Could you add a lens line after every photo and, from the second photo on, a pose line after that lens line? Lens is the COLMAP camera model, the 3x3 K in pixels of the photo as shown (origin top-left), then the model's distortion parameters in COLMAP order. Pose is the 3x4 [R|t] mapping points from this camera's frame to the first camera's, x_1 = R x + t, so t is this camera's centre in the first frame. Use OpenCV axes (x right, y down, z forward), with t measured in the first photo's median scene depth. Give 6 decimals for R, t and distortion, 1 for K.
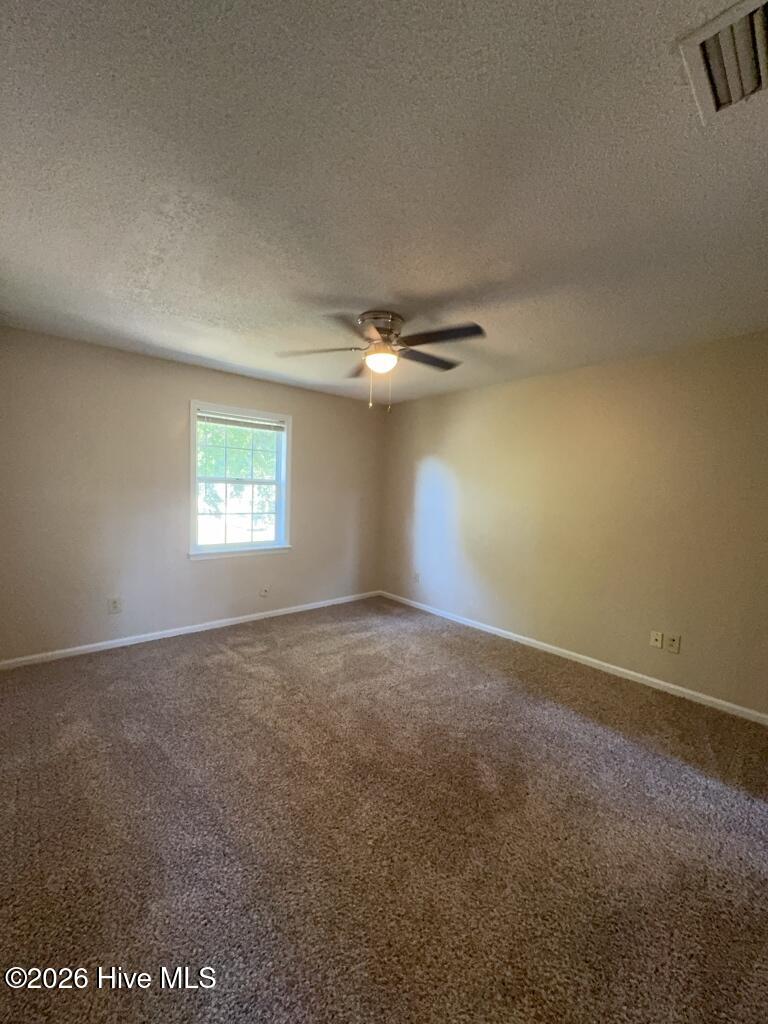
lens RADIAL K [[410.8, 0, 384.0], [0, 410.8, 512.0], [0, 0, 1]] dist [-0.000284, -0.000248]
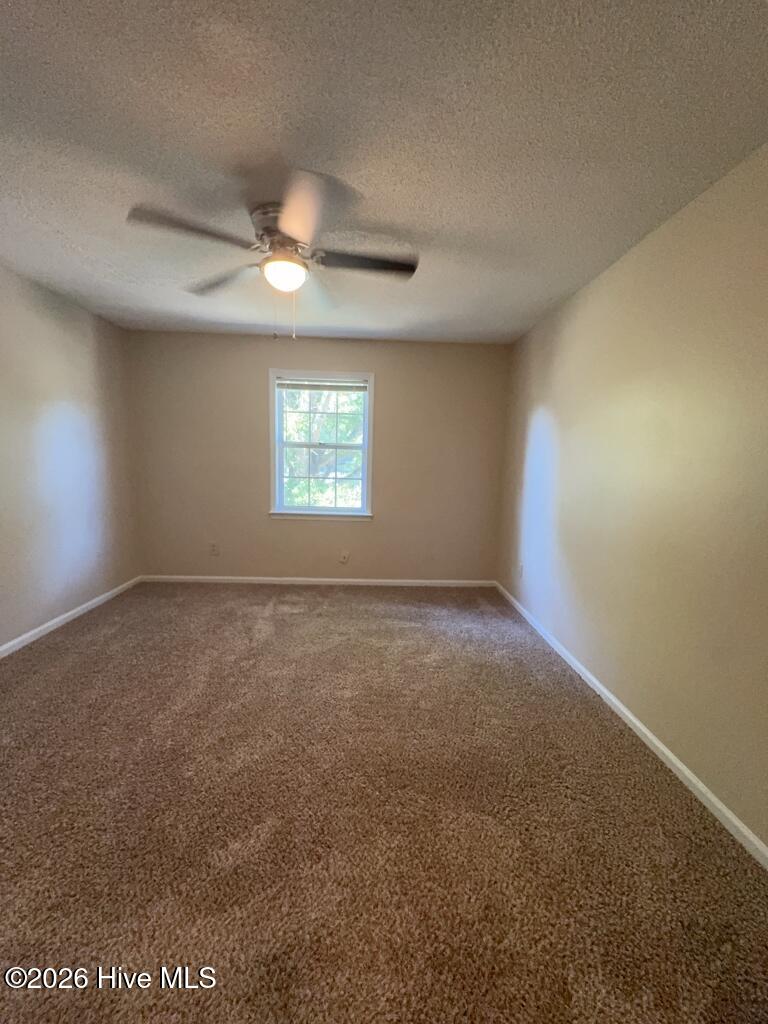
lens RADIAL K [[410.8, 0, 384.0], [0, 410.8, 512.0], [0, 0, 1]] dist [-0.000284, -0.000248]
pose [[0.770137, 0.072290, -0.633769, 0.448062], [-0.039334, 0.997049, 0.065930, 0.015867], [0.636665, -0.025846, 0.770707, 0.340050]]
